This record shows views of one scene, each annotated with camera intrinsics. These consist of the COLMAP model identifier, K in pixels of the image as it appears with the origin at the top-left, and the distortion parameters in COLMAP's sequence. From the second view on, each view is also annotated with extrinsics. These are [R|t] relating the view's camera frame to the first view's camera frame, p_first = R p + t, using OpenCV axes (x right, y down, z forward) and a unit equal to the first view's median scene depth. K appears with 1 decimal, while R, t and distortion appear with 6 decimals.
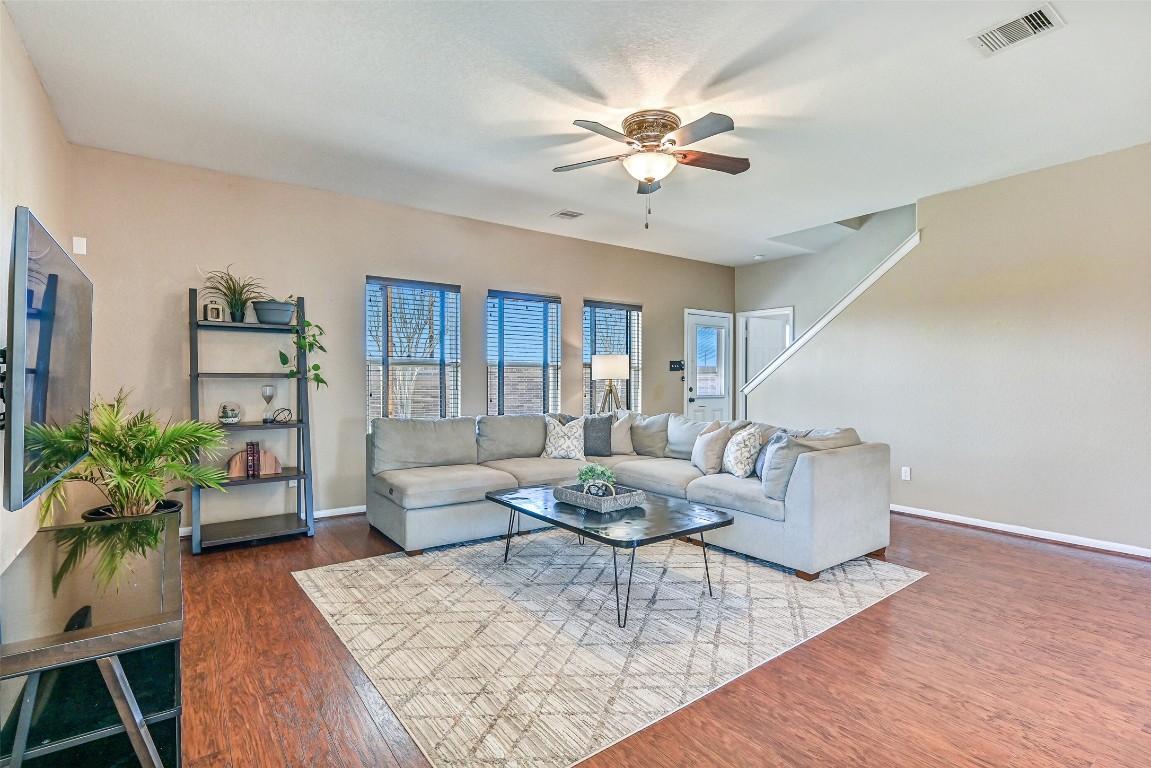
lens RADIAL K [[549.3, 0, 581.5], [0, 549.3, 386.1], [0, 0, 1]] dist [0.002350, 0.000066]
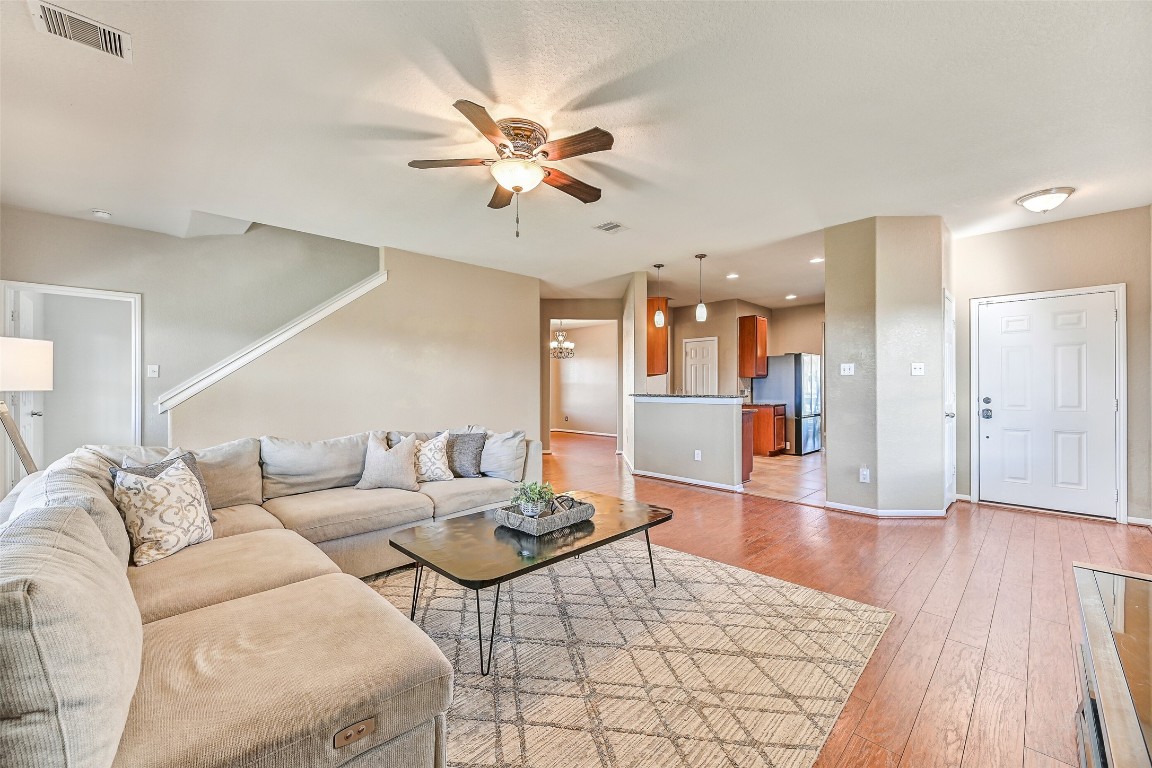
lens RADIAL K [[453.4, 0, 580.5], [0, 453.4, 388.1], [0, 0, 1]] dist [0.000965, -0.000018]
pose [[-0.141338, -0.008417, 0.989926, -0.969602], [0.014155, 0.999844, 0.010523, -0.029159], [-0.989860, 0.015500, -0.141196, 1.371034]]
